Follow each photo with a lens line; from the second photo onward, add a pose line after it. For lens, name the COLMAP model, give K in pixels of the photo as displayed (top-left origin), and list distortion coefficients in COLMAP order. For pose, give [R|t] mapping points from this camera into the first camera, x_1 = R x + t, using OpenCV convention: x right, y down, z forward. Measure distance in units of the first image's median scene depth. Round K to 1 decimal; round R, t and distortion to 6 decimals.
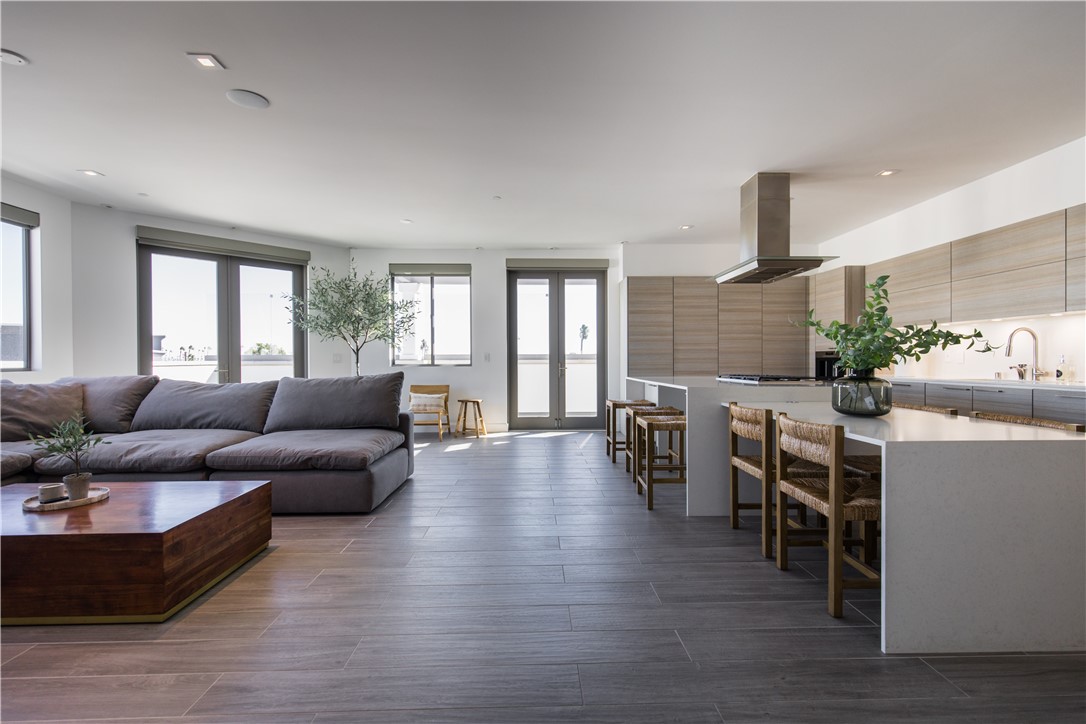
lens RADIAL K [[486.7, 0, 548.6], [0, 486.7, 365.0], [0, 0, 1]] dist [0.002096, 0.000095]
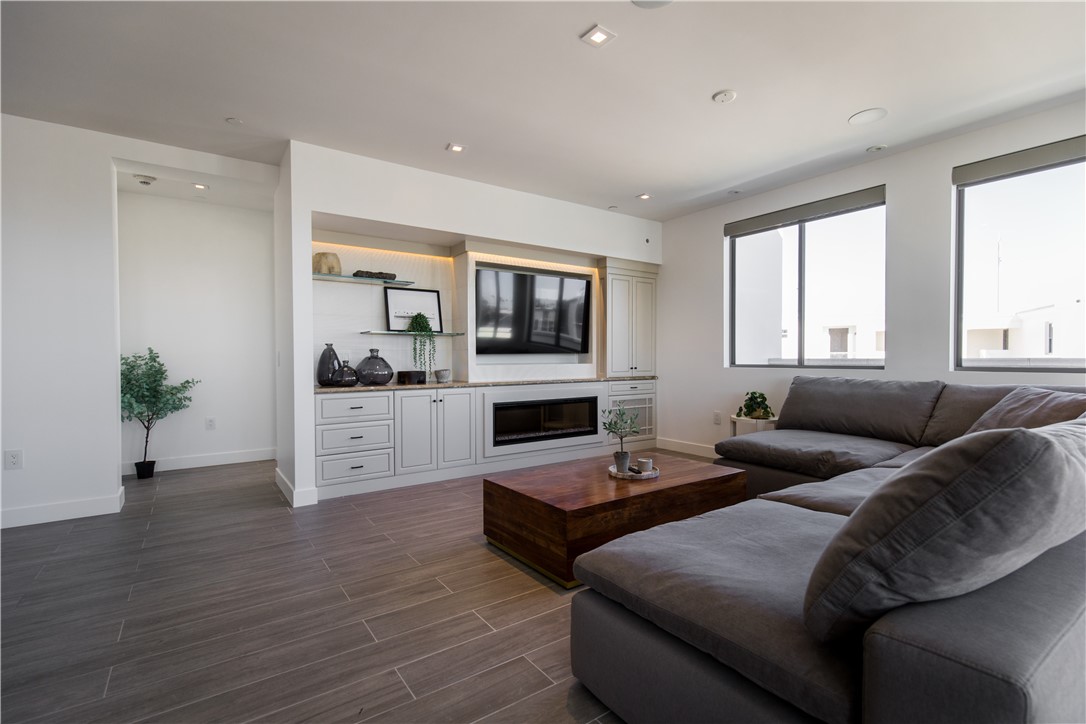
lens RADIAL K [[505.2, 0, 543.0], [0, 505.2, 362.0], [0, 0, 1]] dist [0.020153, 0.000017]
pose [[-0.835347, 0.015229, -0.549513, -0.087444], [0.003718, 0.999750, 0.022054, -0.032885], [0.549711, 0.016379, -0.835194, 1.907479]]
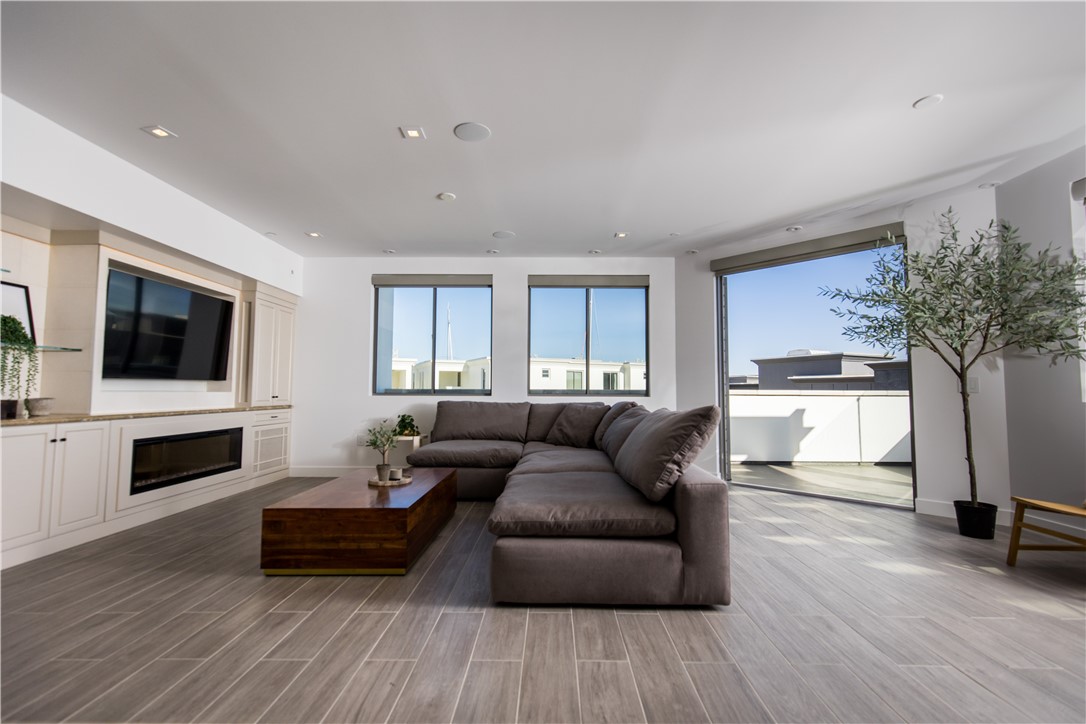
lens RADIAL K [[486.7, 0, 548.6], [0, 486.7, 365.0], [0, 0, 1]] dist [0.002096, 0.000095]
pose [[-0.039846, -0.047555, -0.998074, 0.466150], [-0.014466, 0.998790, -0.047012, -0.008650], [0.999101, 0.012565, -0.040485, 1.499995]]
